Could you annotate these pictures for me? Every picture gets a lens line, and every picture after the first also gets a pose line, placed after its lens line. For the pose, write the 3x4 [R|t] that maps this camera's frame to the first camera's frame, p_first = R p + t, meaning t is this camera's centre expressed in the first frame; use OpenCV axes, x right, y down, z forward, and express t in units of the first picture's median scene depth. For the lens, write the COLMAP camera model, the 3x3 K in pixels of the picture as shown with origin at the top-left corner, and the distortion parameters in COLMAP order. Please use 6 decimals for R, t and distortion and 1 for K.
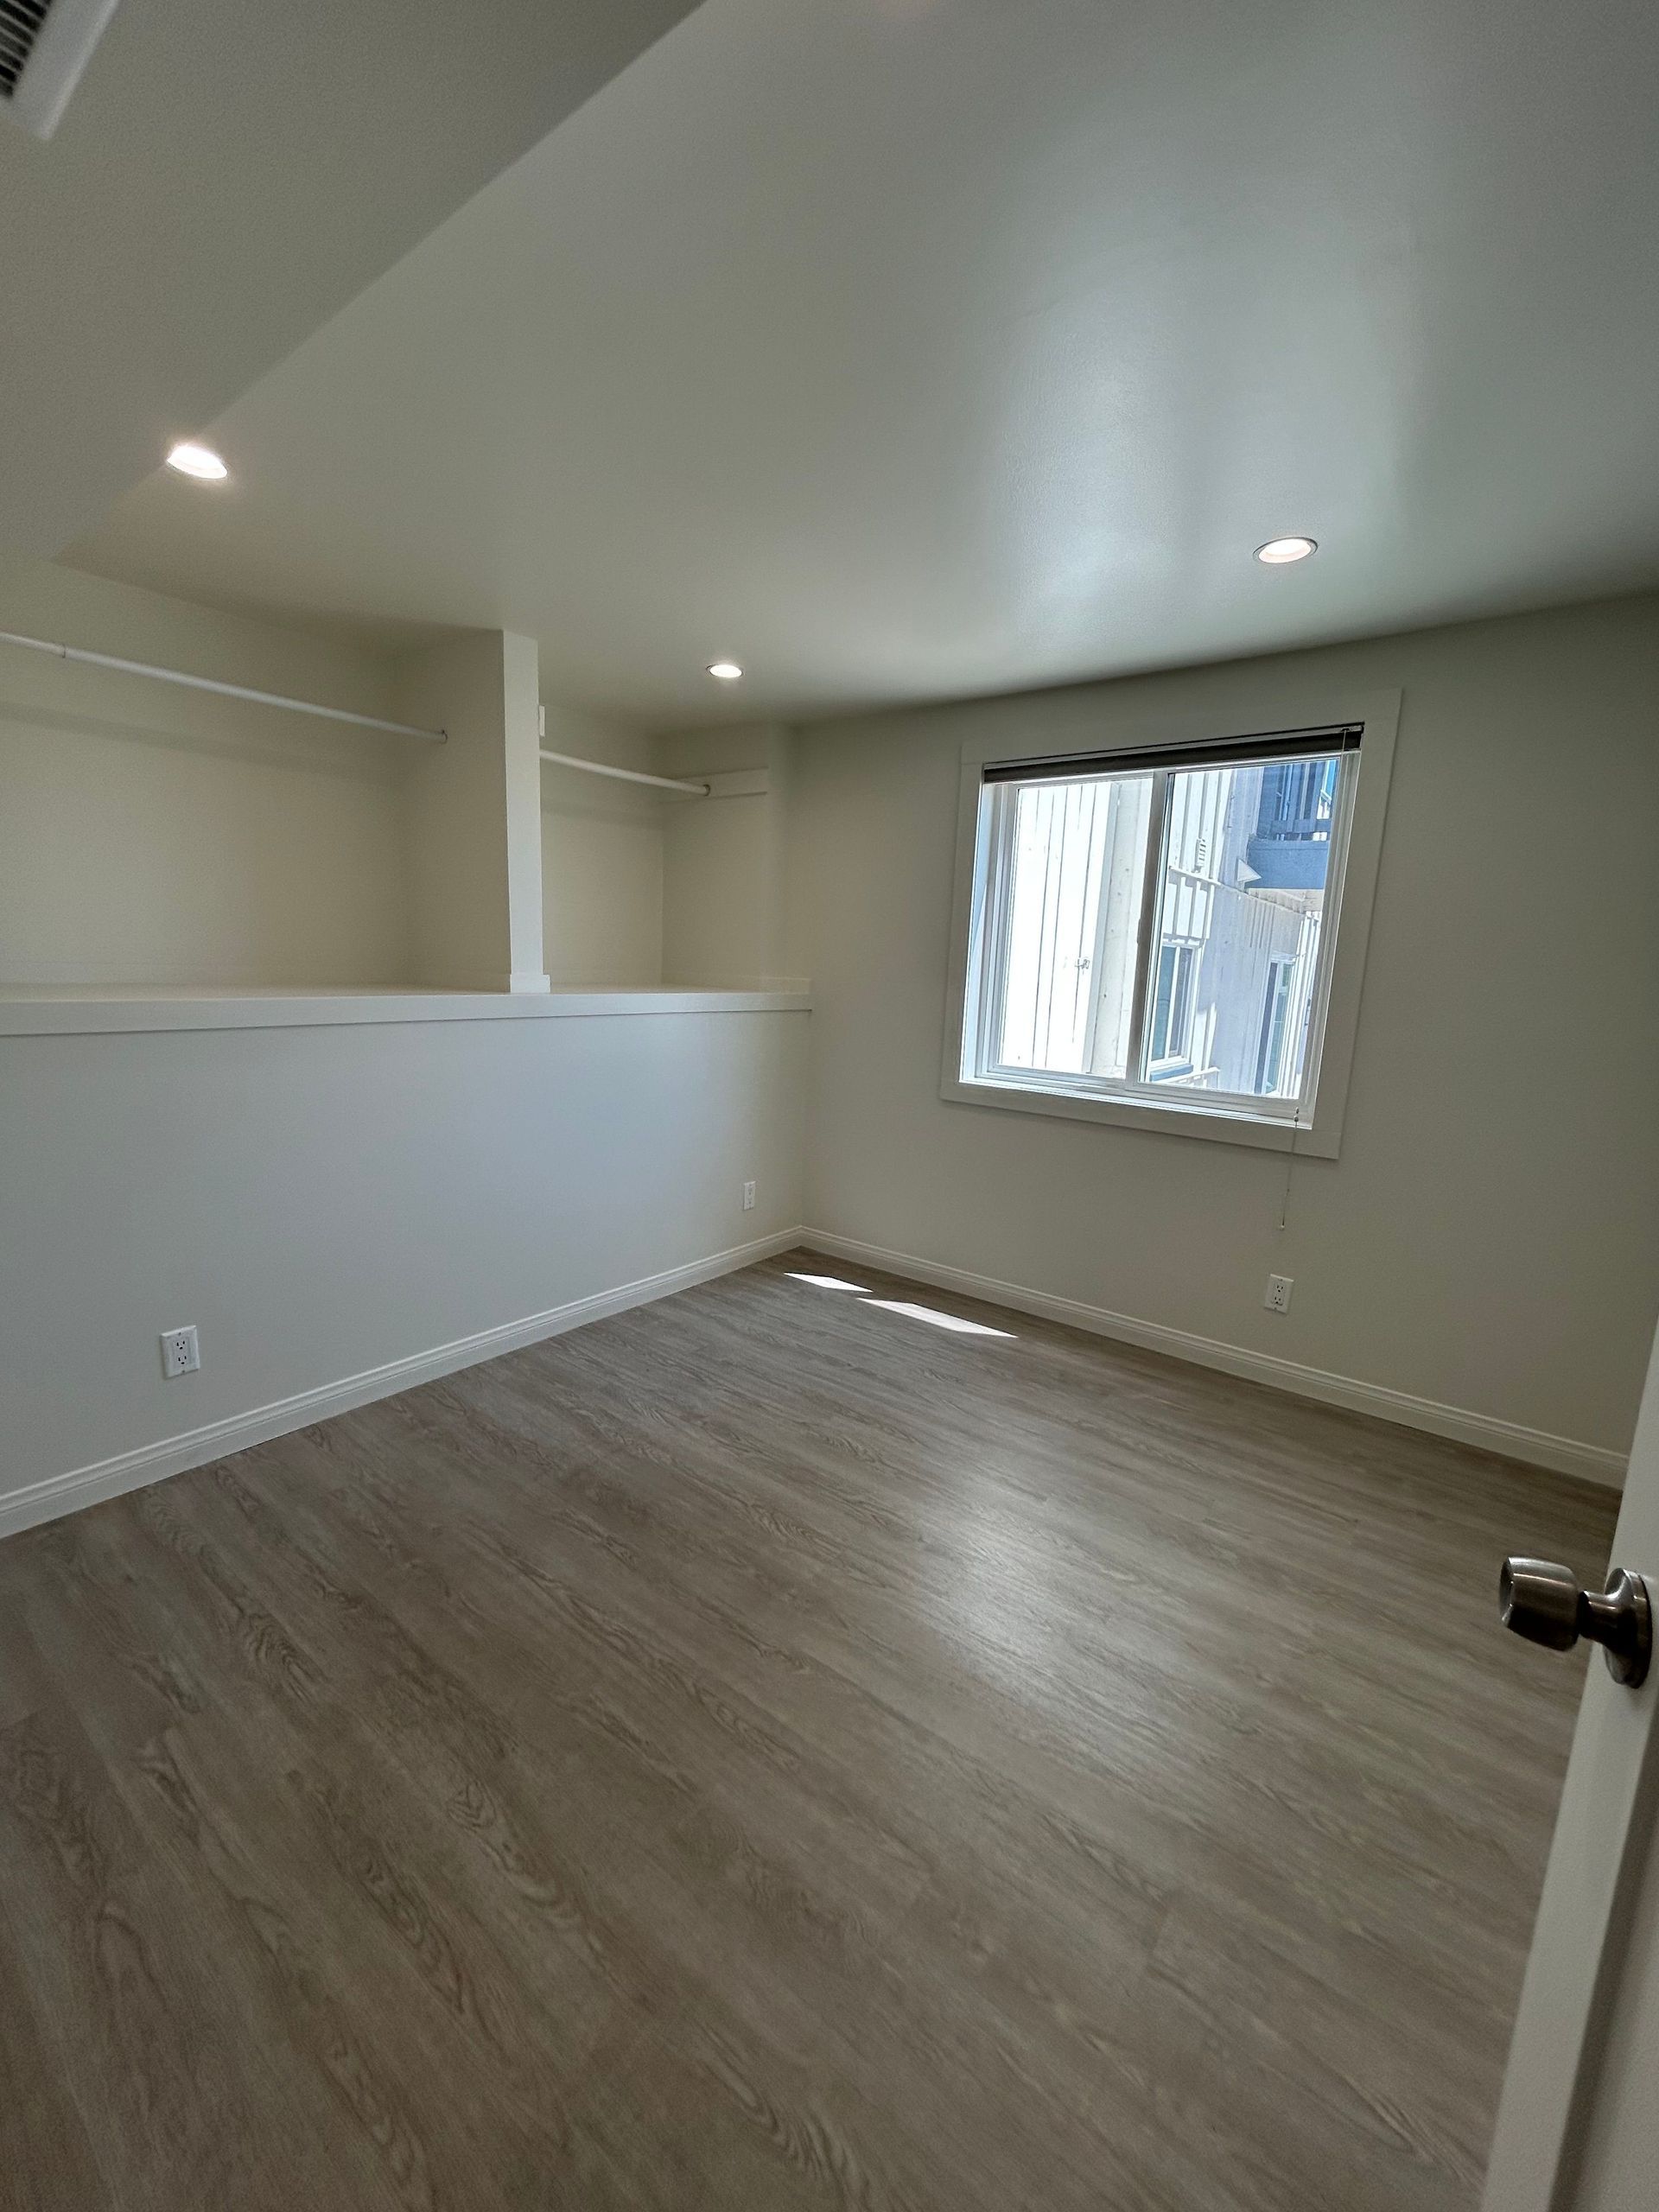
lens RADIAL K [[897.4, 0, 829.5], [0, 897.4, 1106.0], [0, 0, 1]] dist [0.001064, 0.000382]
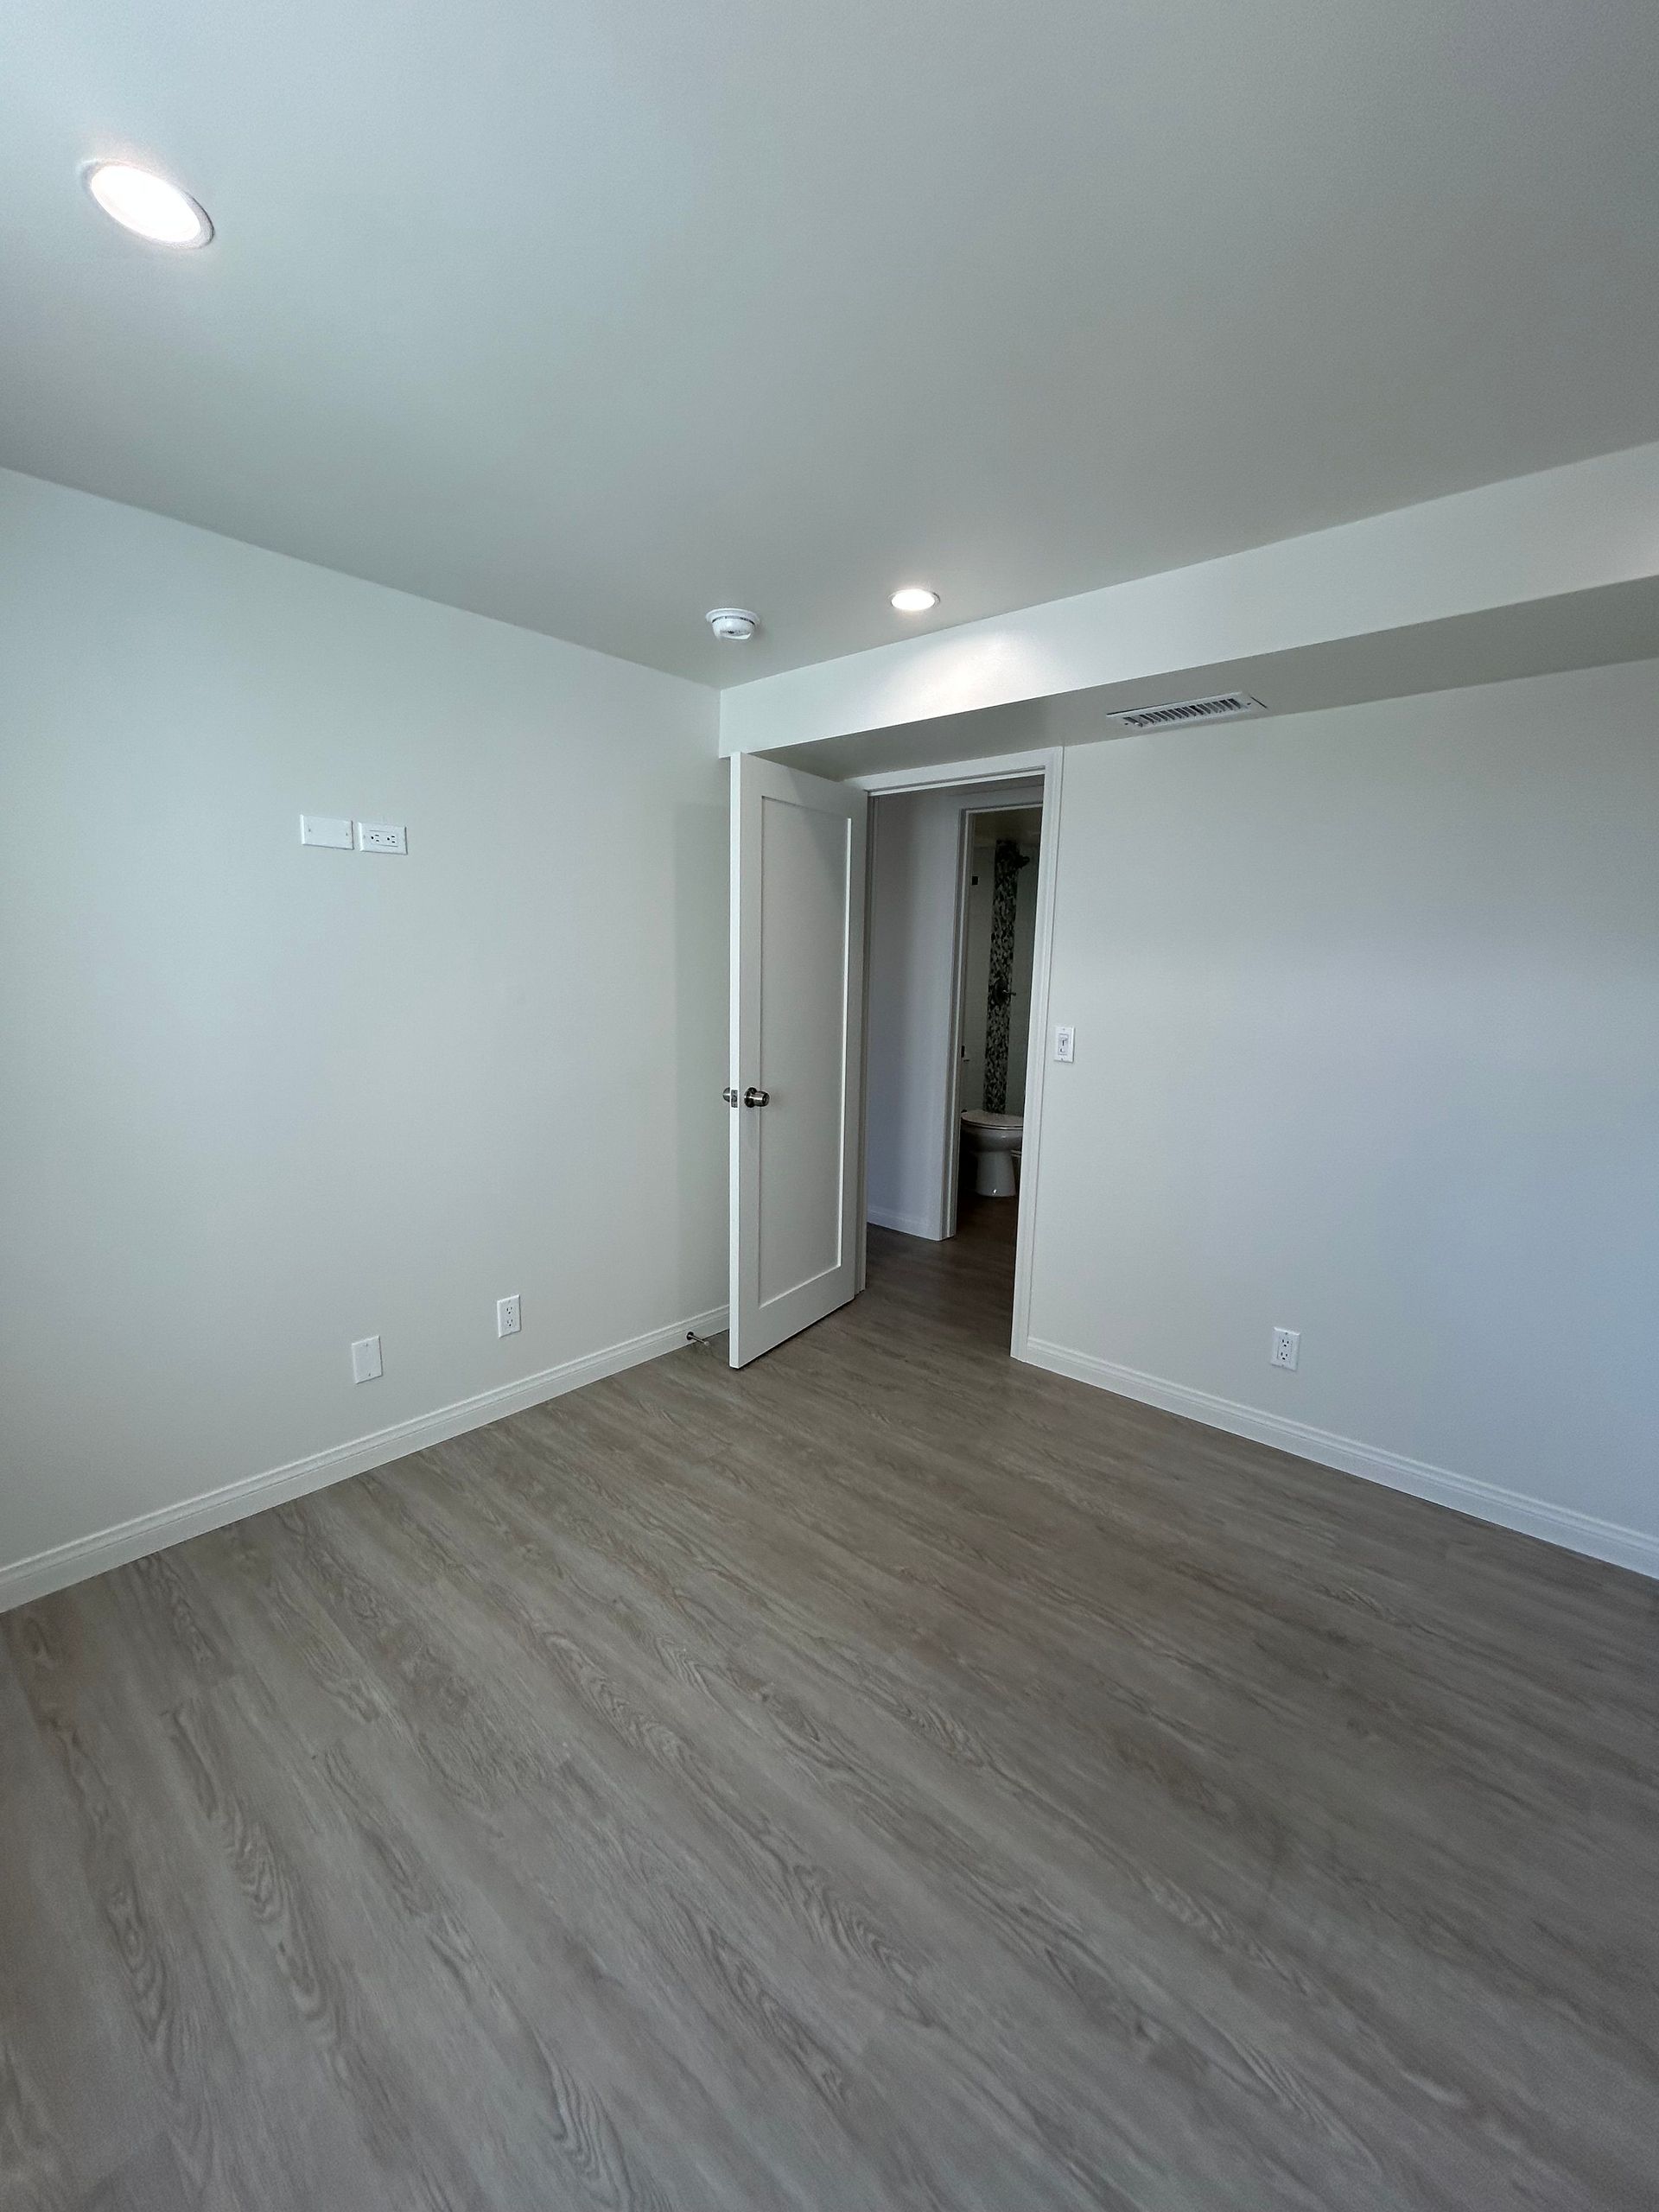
lens RADIAL K [[897.4, 0, 829.5], [0, 897.4, 1106.0], [0, 0, 1]] dist [0.001064, 0.000382]
pose [[-0.995878, -0.070828, 0.056656, 0.038166], [-0.048655, 0.944347, 0.325334, -0.323014], [-0.076545, 0.321236, -0.943900, 1.735614]]
